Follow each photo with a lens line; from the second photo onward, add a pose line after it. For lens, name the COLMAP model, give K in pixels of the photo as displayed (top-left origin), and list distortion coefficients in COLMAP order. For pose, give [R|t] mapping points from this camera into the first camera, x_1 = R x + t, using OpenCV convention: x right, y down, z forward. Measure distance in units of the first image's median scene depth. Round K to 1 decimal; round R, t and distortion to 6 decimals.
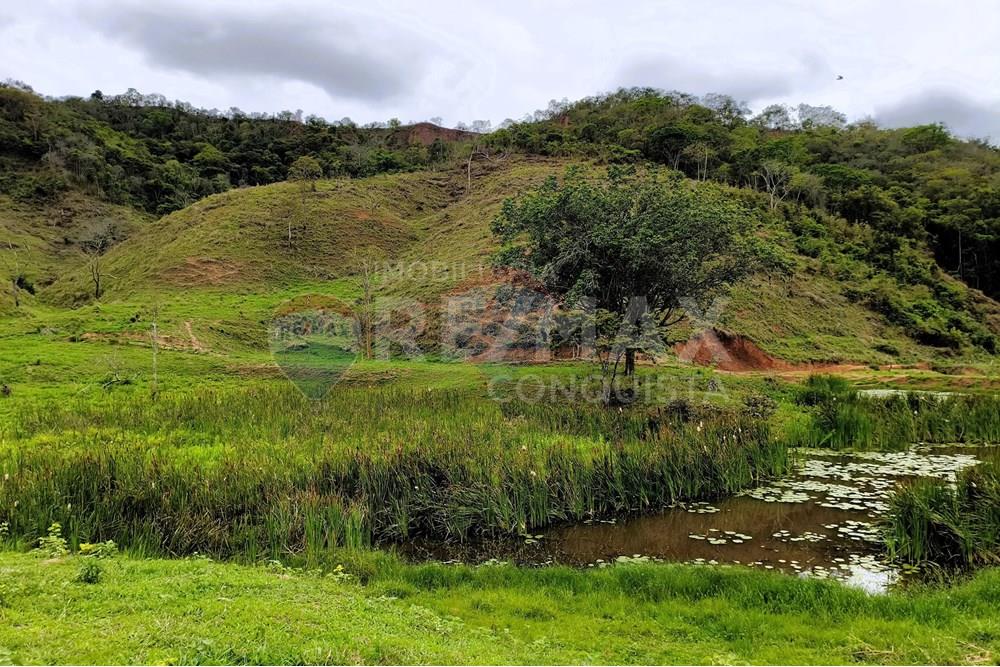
lens RADIAL K [[778.2, 0, 504.7], [0, 778.2, 325.5], [0, 0, 1]] dist [0.104301, -0.174507]
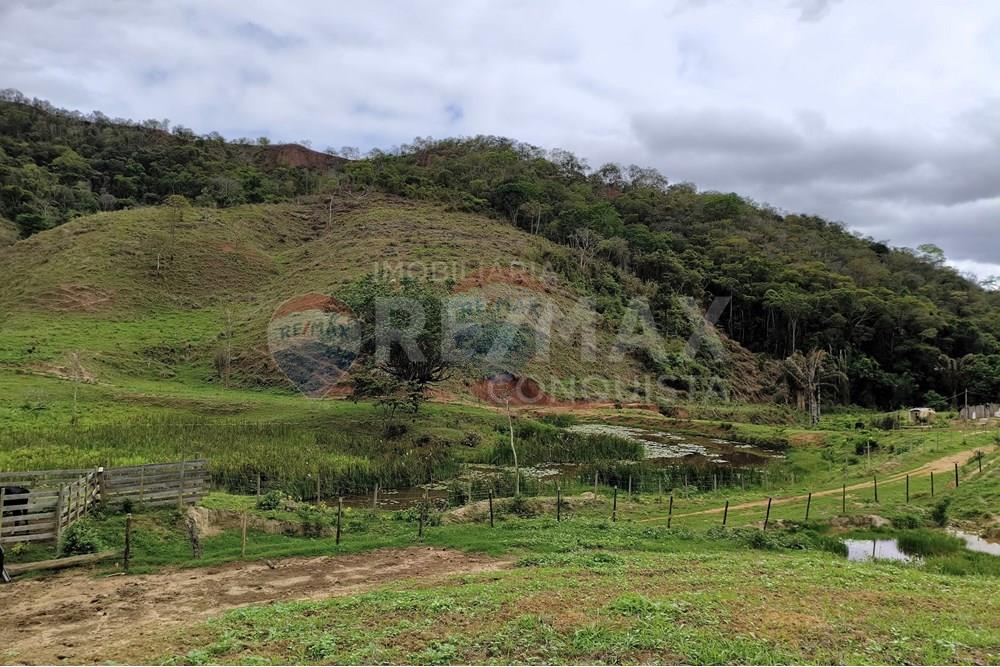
lens RADIAL K [[778.2, 0, 504.7], [0, 778.2, 325.5], [0, 0, 1]] dist [0.104301, -0.174507]
pose [[0.984799, 0.049343, 0.166541, 0.019273], [-0.046673, 0.998712, -0.019912, -0.020829], [-0.167309, 0.011836, 0.985833, -0.125513]]
